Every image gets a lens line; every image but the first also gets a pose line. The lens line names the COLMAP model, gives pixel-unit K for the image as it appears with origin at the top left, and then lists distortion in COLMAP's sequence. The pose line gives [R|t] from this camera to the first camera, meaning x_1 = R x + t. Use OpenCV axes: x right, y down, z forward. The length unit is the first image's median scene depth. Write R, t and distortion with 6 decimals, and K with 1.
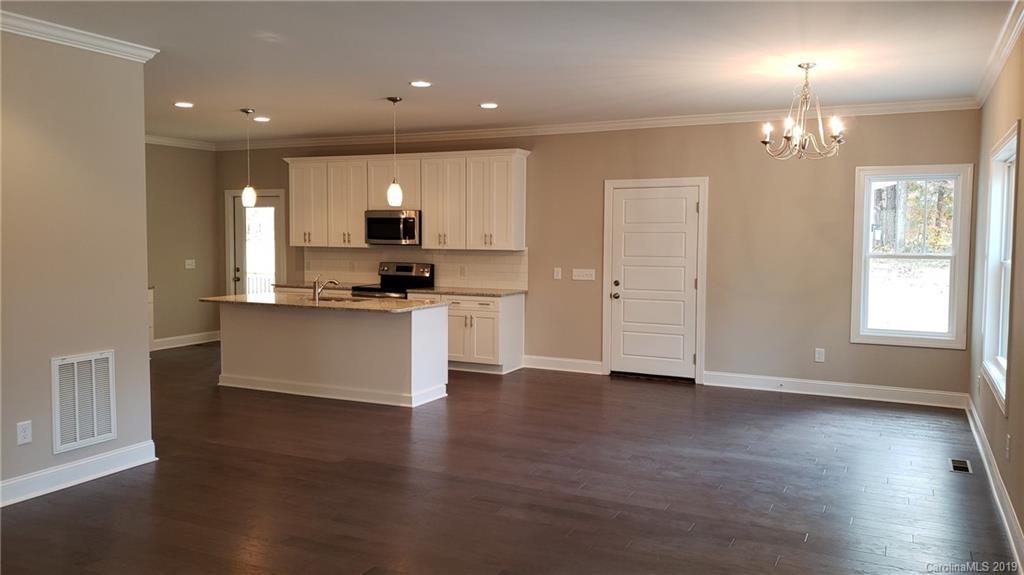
lens RADIAL K [[795.2, 0, 512.0], [0, 795.2, 287.5], [0, 0, 1]] dist [0.042817, -0.006360]
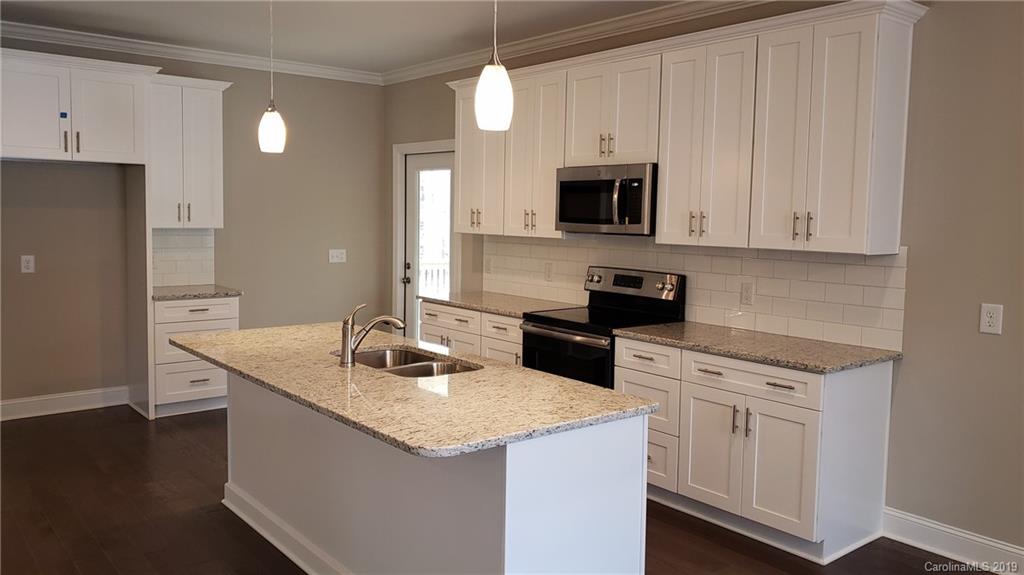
lens RADIAL K [[795.2, 0, 512.0], [0, 795.2, 287.5], [0, 0, 1]] dist [0.042817, -0.006360]
pose [[0.912829, 0.048044, -0.405505, 0.002691], [-0.039599, 0.998789, 0.029195, -0.033059], [0.406417, -0.010593, 0.913626, 0.529339]]
